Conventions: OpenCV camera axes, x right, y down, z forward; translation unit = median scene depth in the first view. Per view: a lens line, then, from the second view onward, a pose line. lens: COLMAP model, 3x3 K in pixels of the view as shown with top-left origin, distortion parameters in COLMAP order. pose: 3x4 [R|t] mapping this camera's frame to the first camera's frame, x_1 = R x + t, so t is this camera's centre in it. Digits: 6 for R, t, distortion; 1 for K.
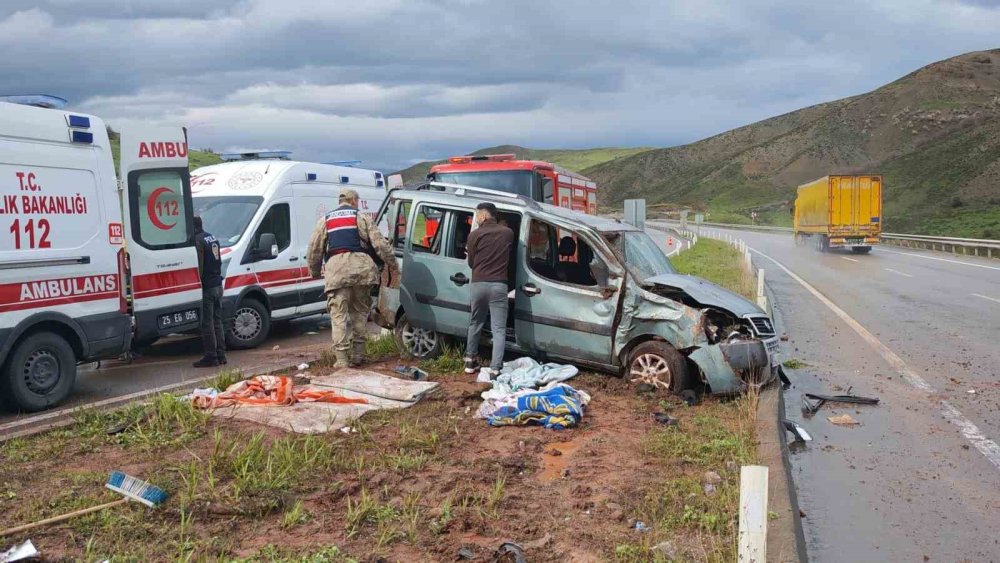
lens RADIAL K [[905.5, 0, 500.0], [0, 905.5, 281.5], [0, 0, 1]] dist [0.136950, -0.009774]
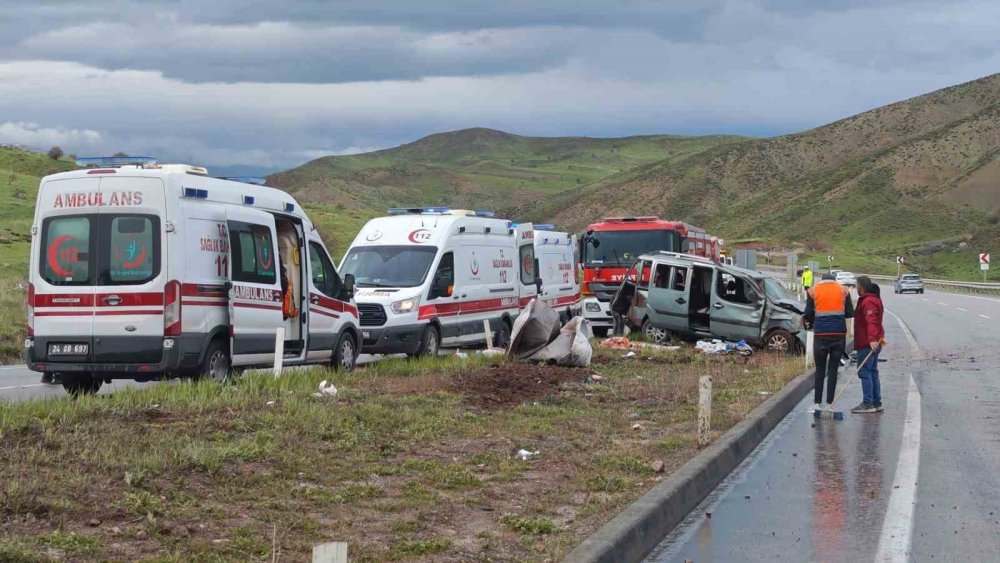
lens RADIAL K [[1776.2, 0, 500.0], [0, 1776.2, 281.5], [0, 0, 1]] dist [0.242725, -0.115698]
pose [[0.999262, 0.010449, 0.036973, -0.241936], [-0.008369, 0.998398, -0.055955, 0.072840], [-0.037498, 0.055605, 0.997748, -1.190668]]
